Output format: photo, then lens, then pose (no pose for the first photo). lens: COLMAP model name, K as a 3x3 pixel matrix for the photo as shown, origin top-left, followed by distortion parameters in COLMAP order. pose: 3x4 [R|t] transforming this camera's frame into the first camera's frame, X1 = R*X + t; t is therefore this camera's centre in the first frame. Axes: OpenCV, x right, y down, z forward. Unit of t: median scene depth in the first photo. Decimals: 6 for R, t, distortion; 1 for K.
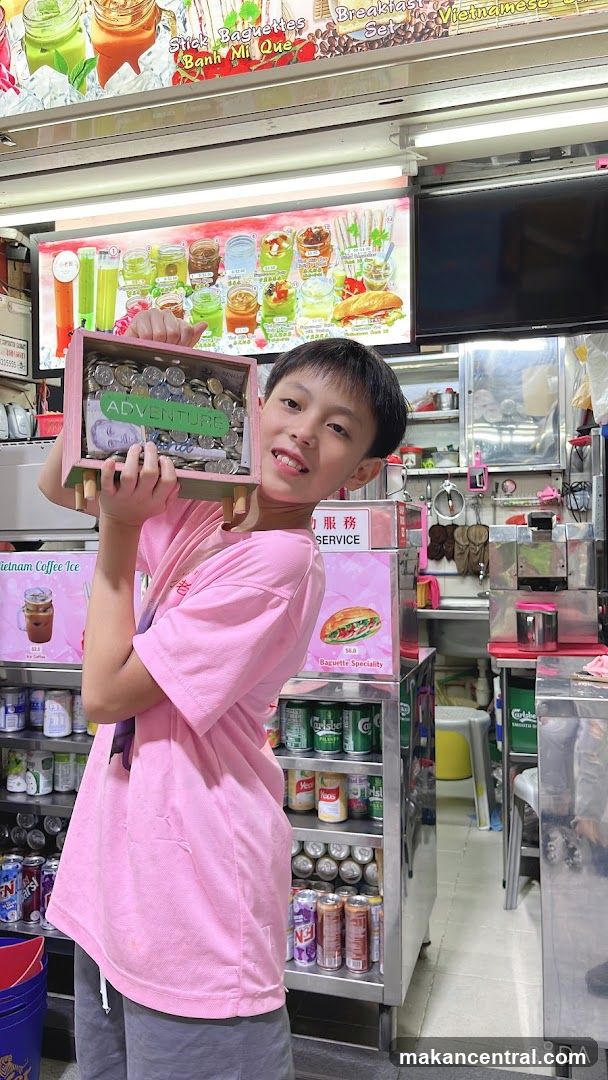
lens RADIAL K [[824.9, 0, 302.7], [0, 824.9, 546.9], [0, 0, 1]] dist [0.054701, -0.104744]
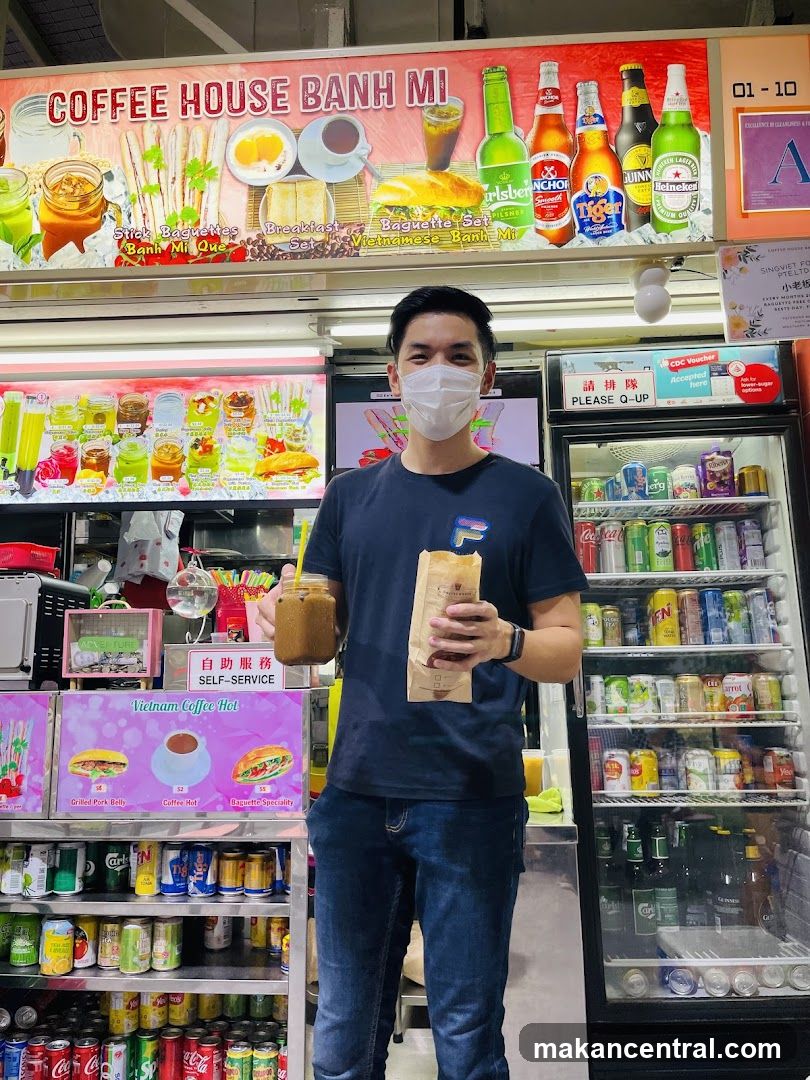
lens RADIAL K [[868.3, 0, 399.5], [0, 868.3, 535.1], [0, 0, 1]] dist [0.027880, -0.000160]
pose [[0.978201, 0.038825, 0.204000, -0.006883], [-0.003430, 0.985254, -0.171065, -0.001587], [-0.207633, 0.166637, 0.963909, -0.123877]]
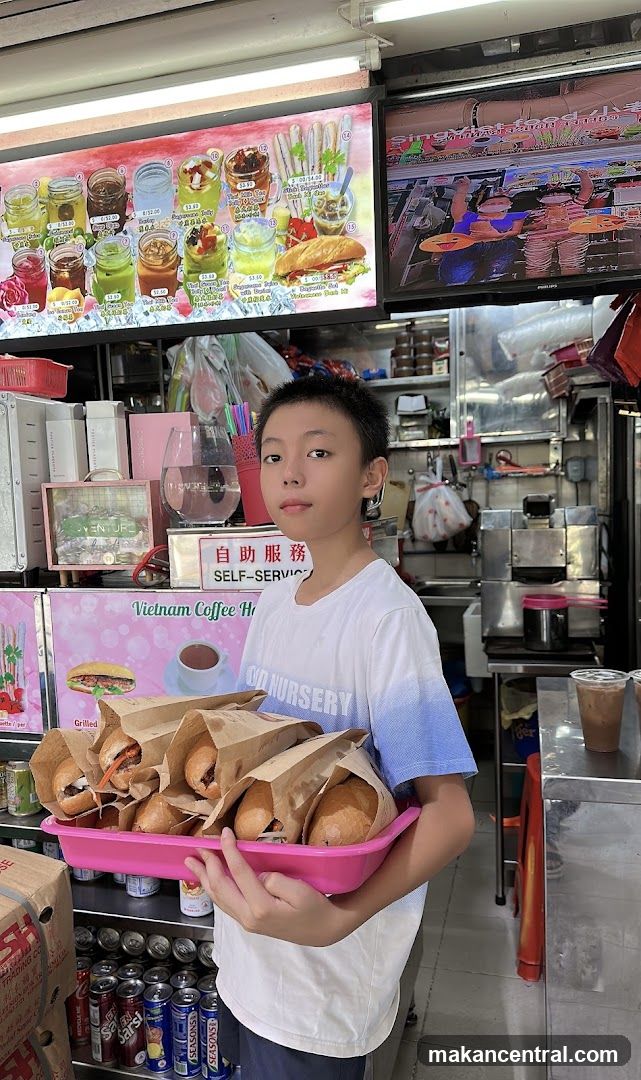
lens RADIAL K [[786.4, 0, 320.1], [0, 786.4, 576.4], [0, 0, 1]] dist [0.058261, -0.084824]
pose [[0.999529, -0.026485, 0.015533, 0.058798], [0.024751, 0.994396, 0.102780, -0.073867], [-0.018168, -0.102347, 0.994583, 0.247484]]
